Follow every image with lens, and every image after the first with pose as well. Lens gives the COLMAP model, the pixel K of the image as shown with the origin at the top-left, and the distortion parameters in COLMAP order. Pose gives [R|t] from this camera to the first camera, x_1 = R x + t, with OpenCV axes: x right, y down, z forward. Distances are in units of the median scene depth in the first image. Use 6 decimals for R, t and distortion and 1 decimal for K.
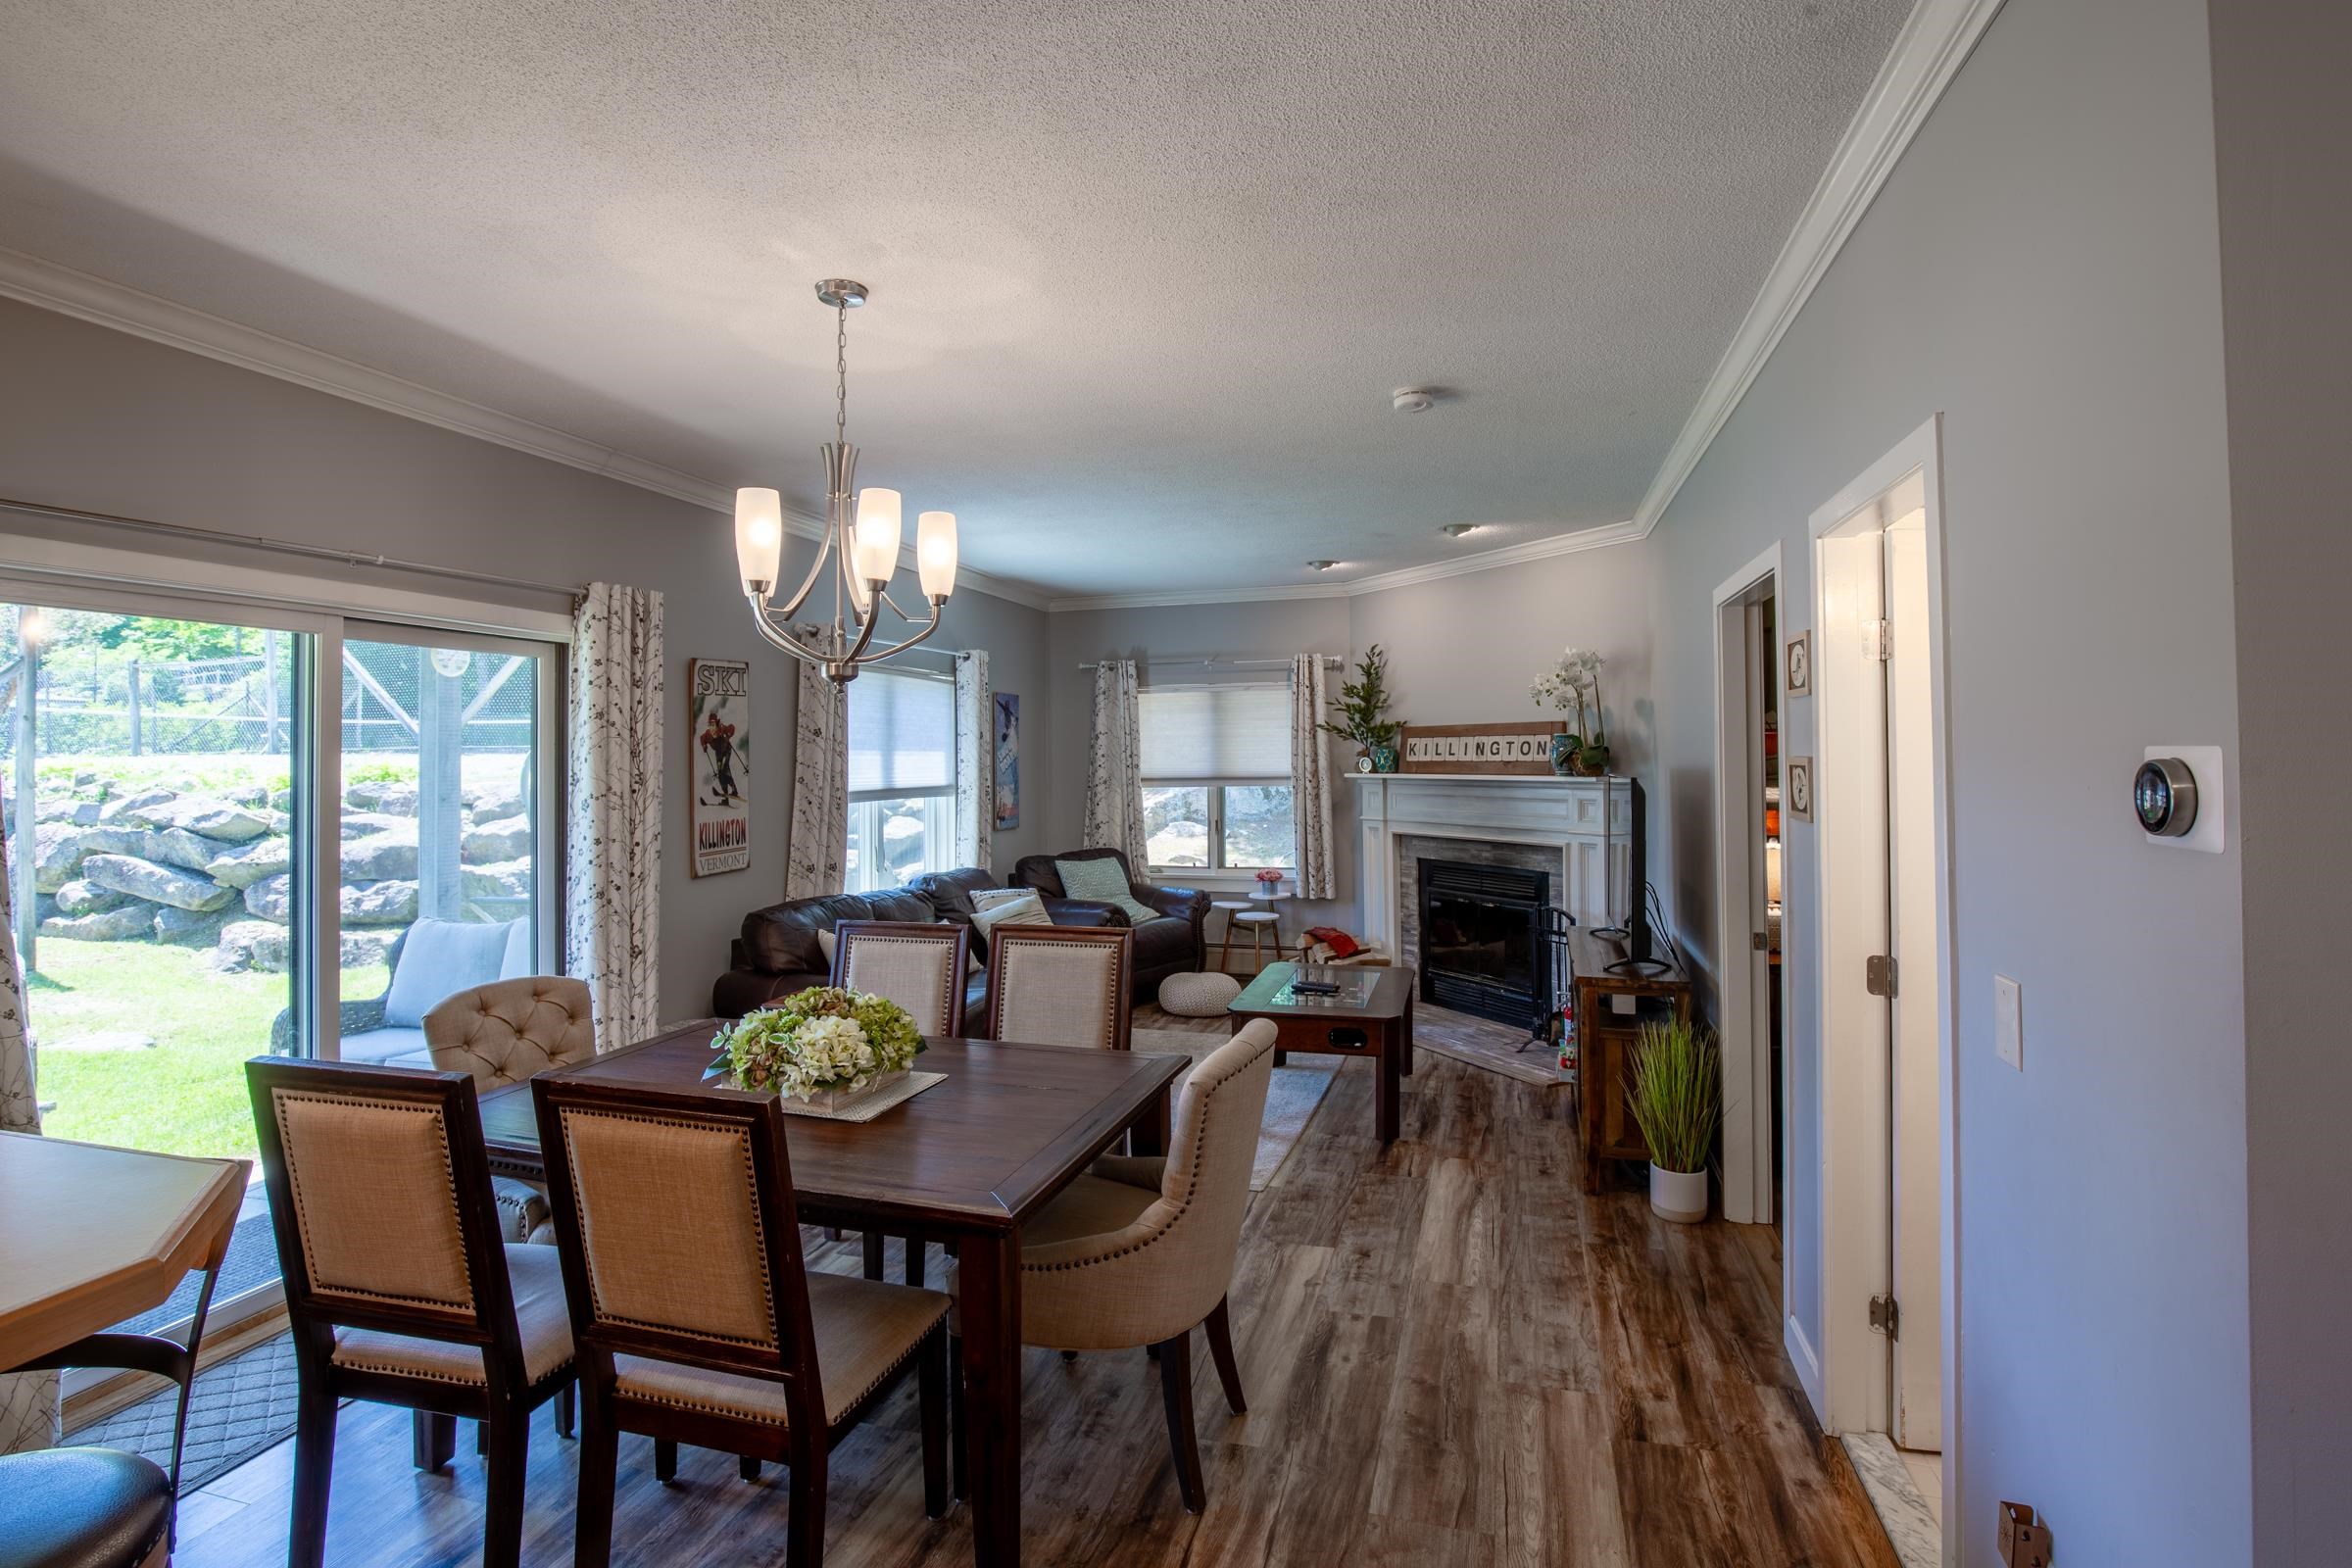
lens RADIAL K [[1091.1, 0, 1159.4], [0, 1091.1, 743.0], [0, 0, 1]] dist [-0.031626, 0.003964]
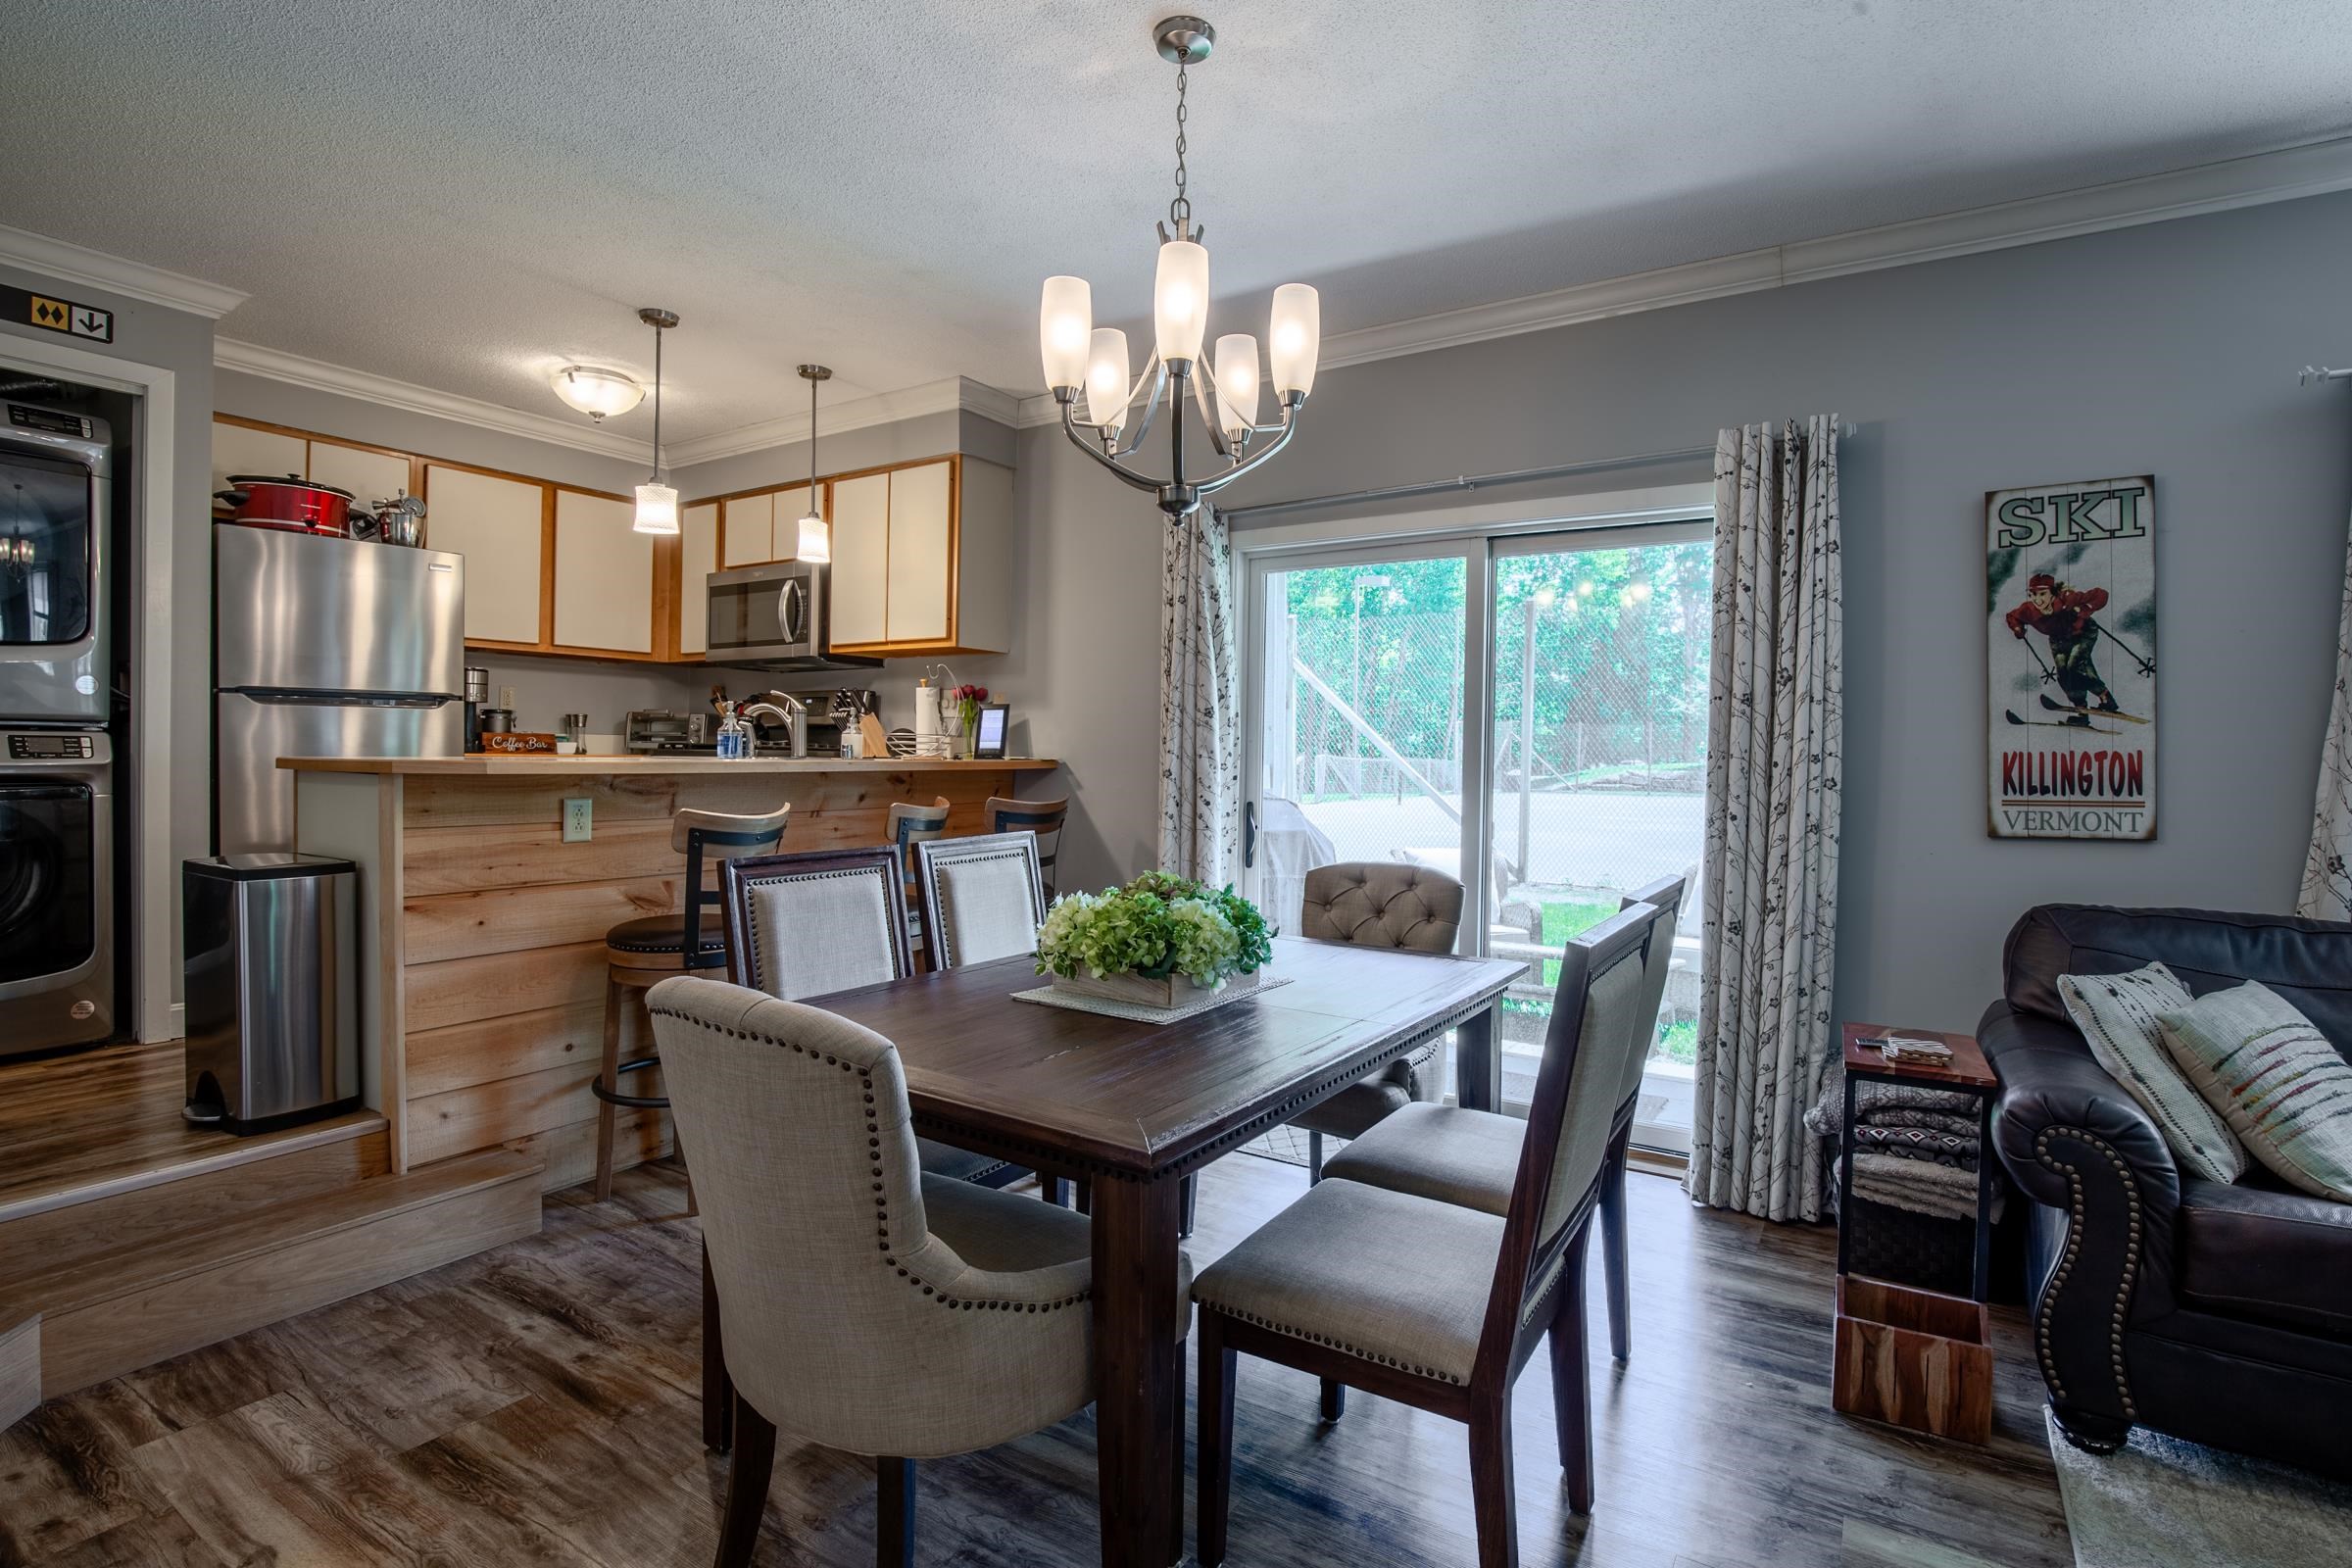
lens RADIAL K [[1091.1, 0, 1215.7], [0, 1091.1, 768.5], [0, 0, 1]] dist [-0.031626, 0.003964]
pose [[-0.235640, 0.018949, -0.971656, 0.223084], [-0.000586, 0.999807, 0.019641, 0.054631], [0.971840, 0.005198, -0.235584, 0.534738]]
